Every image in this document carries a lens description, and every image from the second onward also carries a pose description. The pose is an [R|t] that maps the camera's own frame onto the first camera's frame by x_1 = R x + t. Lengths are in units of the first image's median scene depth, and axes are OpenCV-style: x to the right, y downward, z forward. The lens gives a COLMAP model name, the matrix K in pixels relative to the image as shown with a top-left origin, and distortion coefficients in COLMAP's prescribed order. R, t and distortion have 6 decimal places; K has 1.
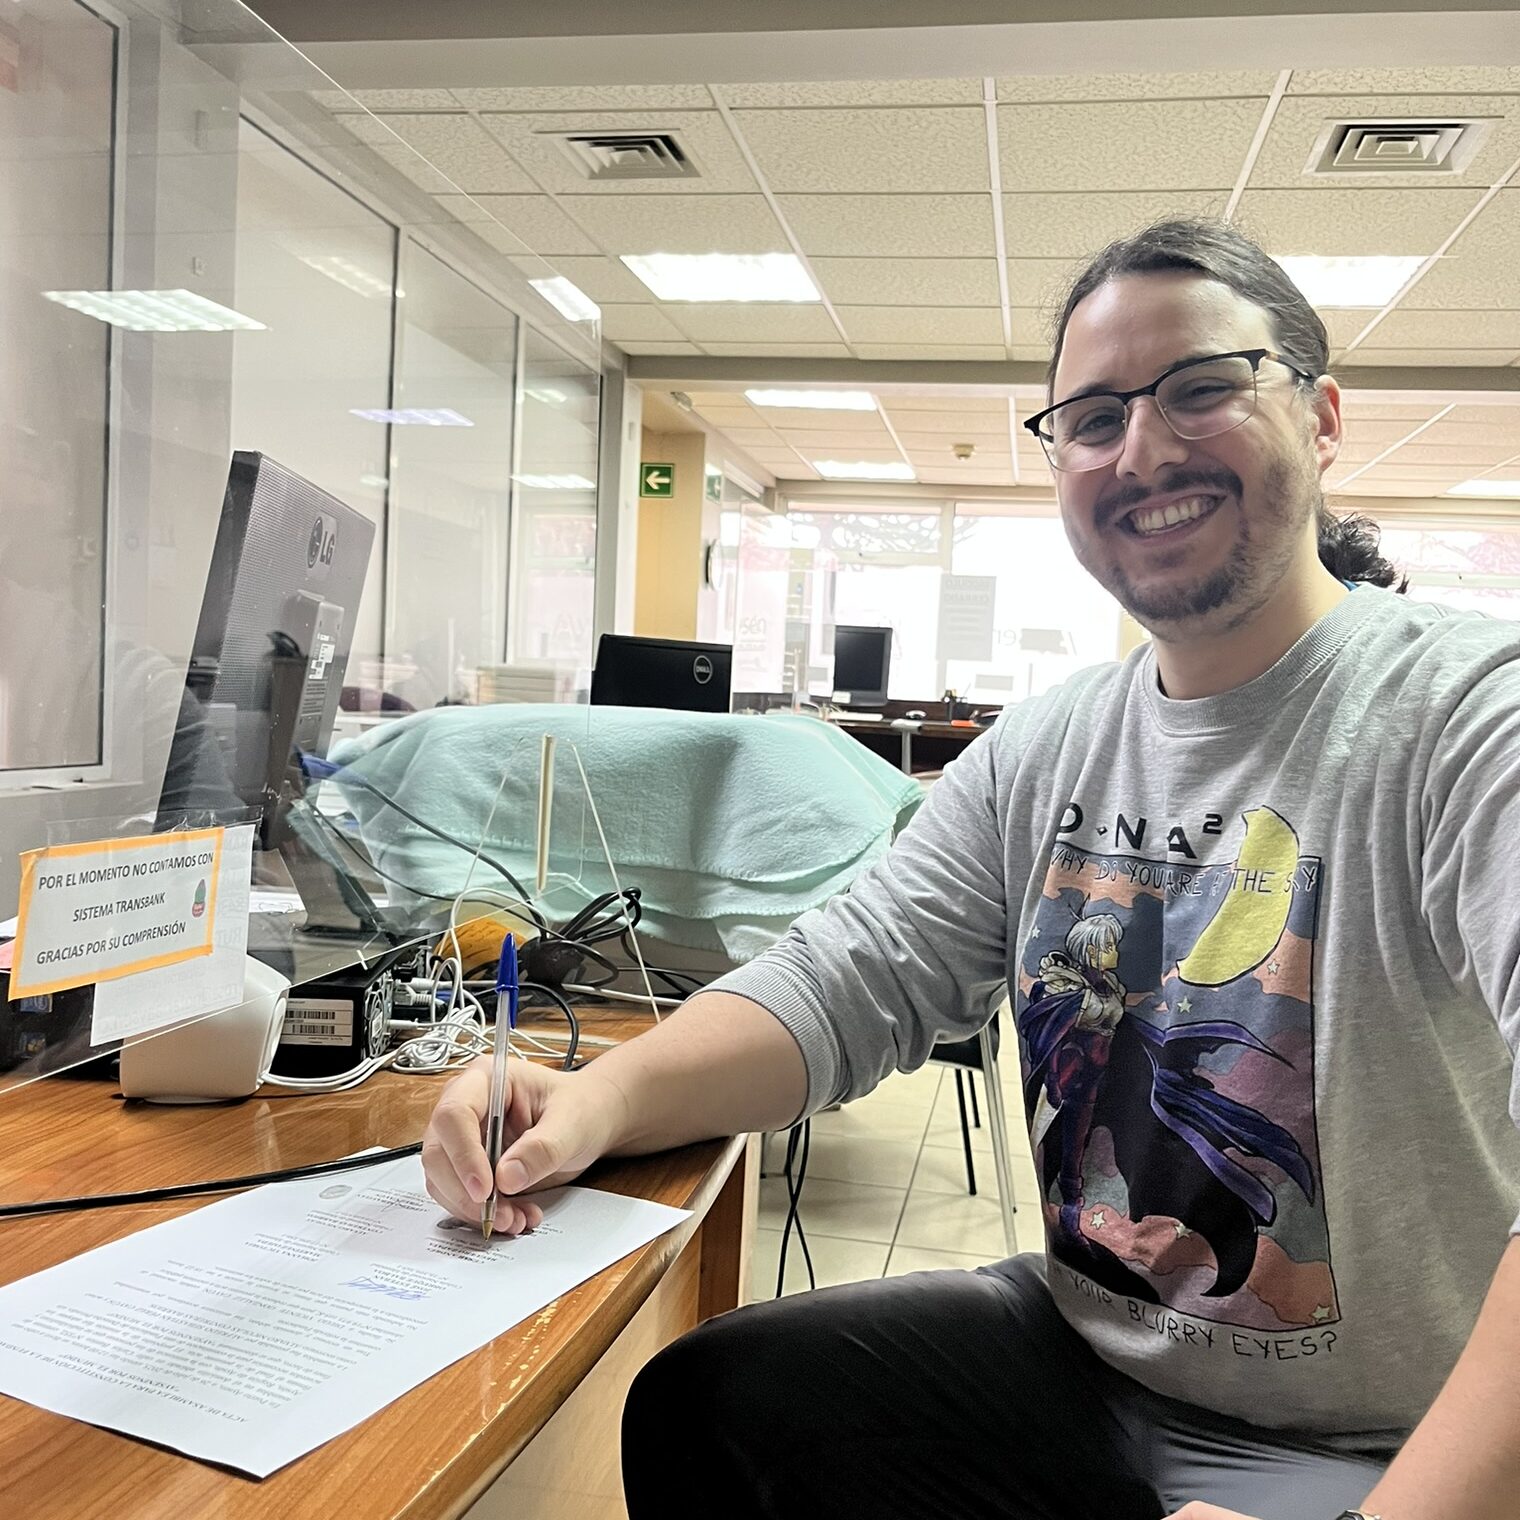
lens RADIAL K [[1494.9, 0, 760.0], [0, 1494.9, 760.0], [0, 0, 1]] dist [0.041150, -0.094494]
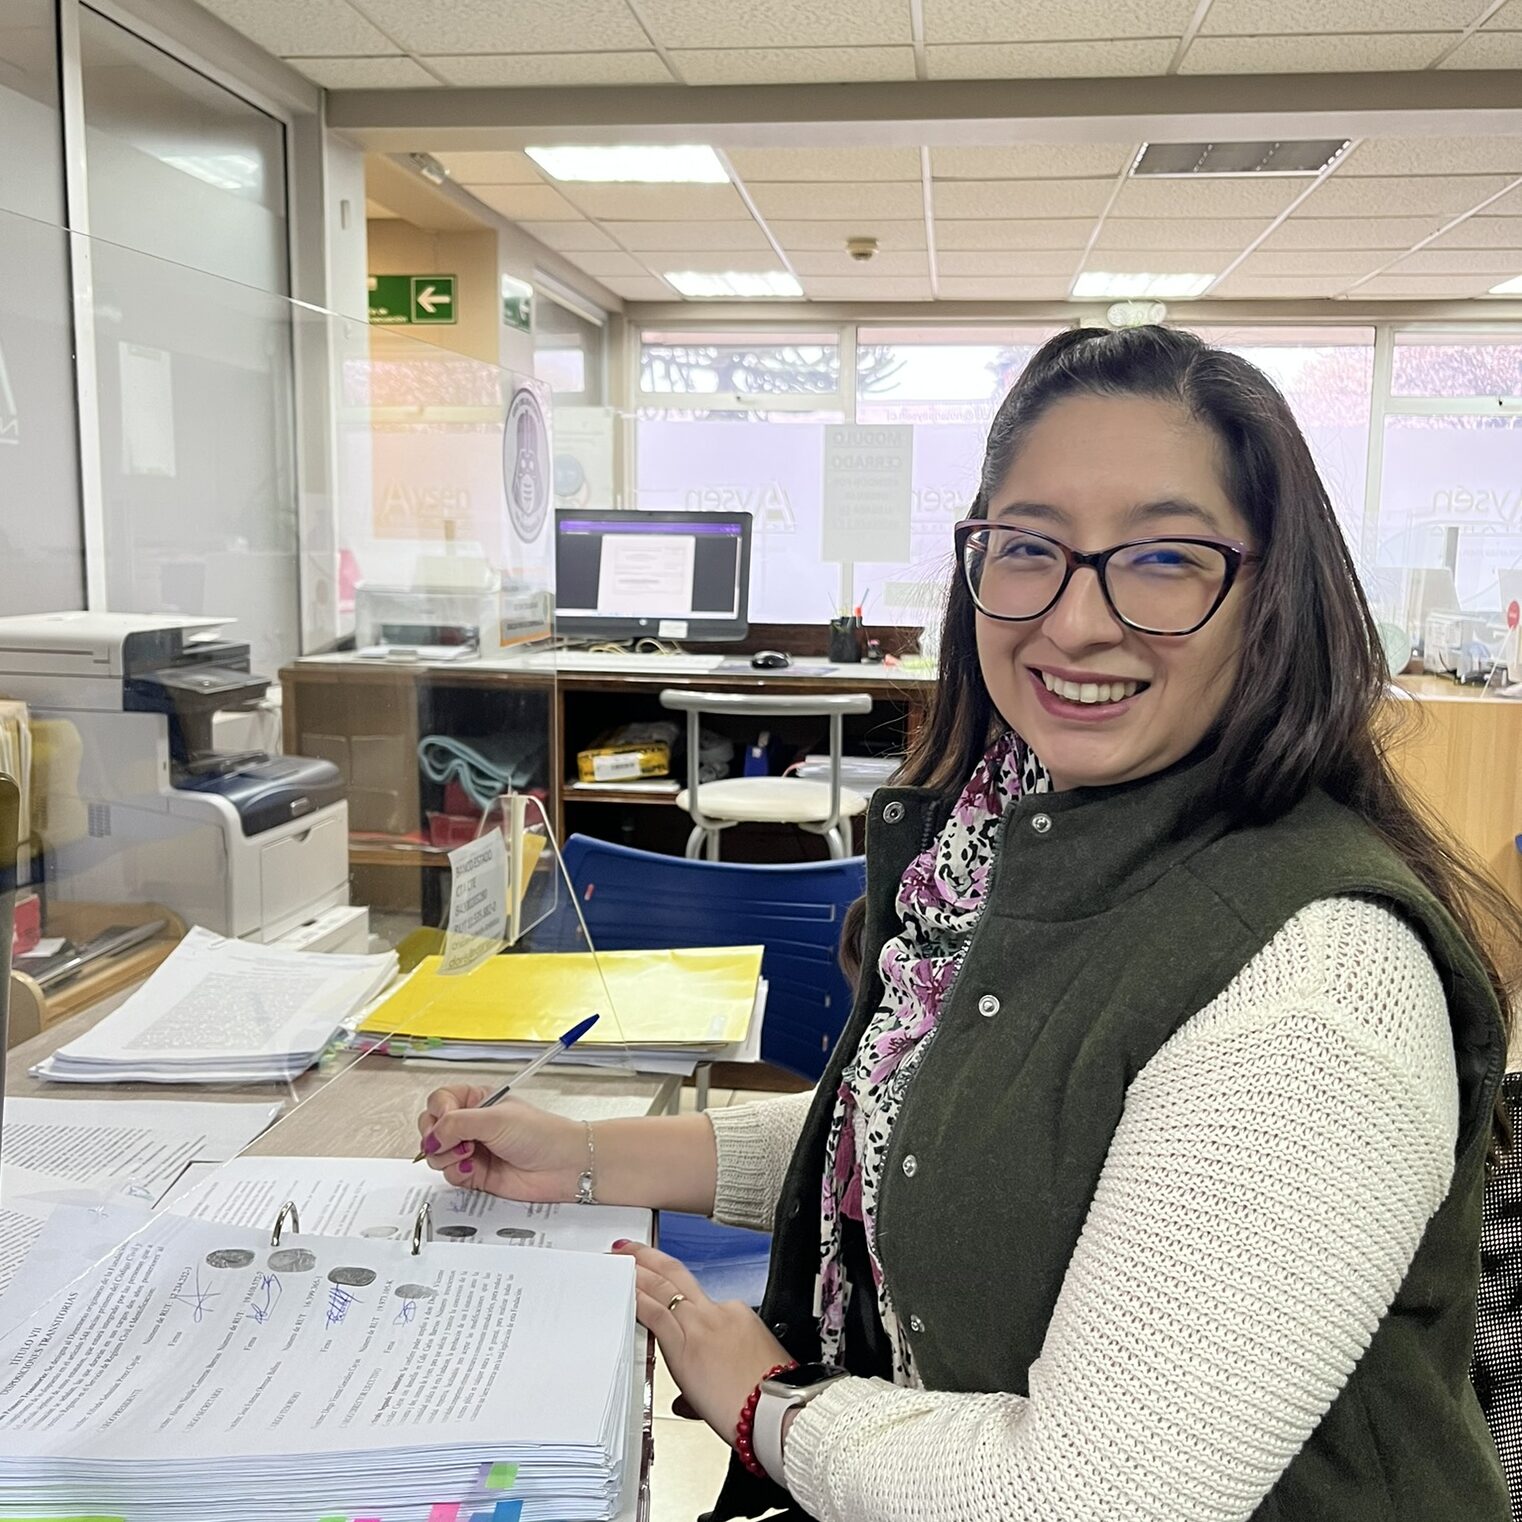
lens RADIAL K [[1496.9, 0, 761.0], [0, 1496.9, 761.0], [0, 0, 1]] dist [0.041150, -0.094494]
pose [[0.998096, -0.042546, 0.044650, 0.045416], [0.038008, 0.994462, 0.097982, -0.033266], [-0.048572, -0.096098, 0.994186, 0.263254]]
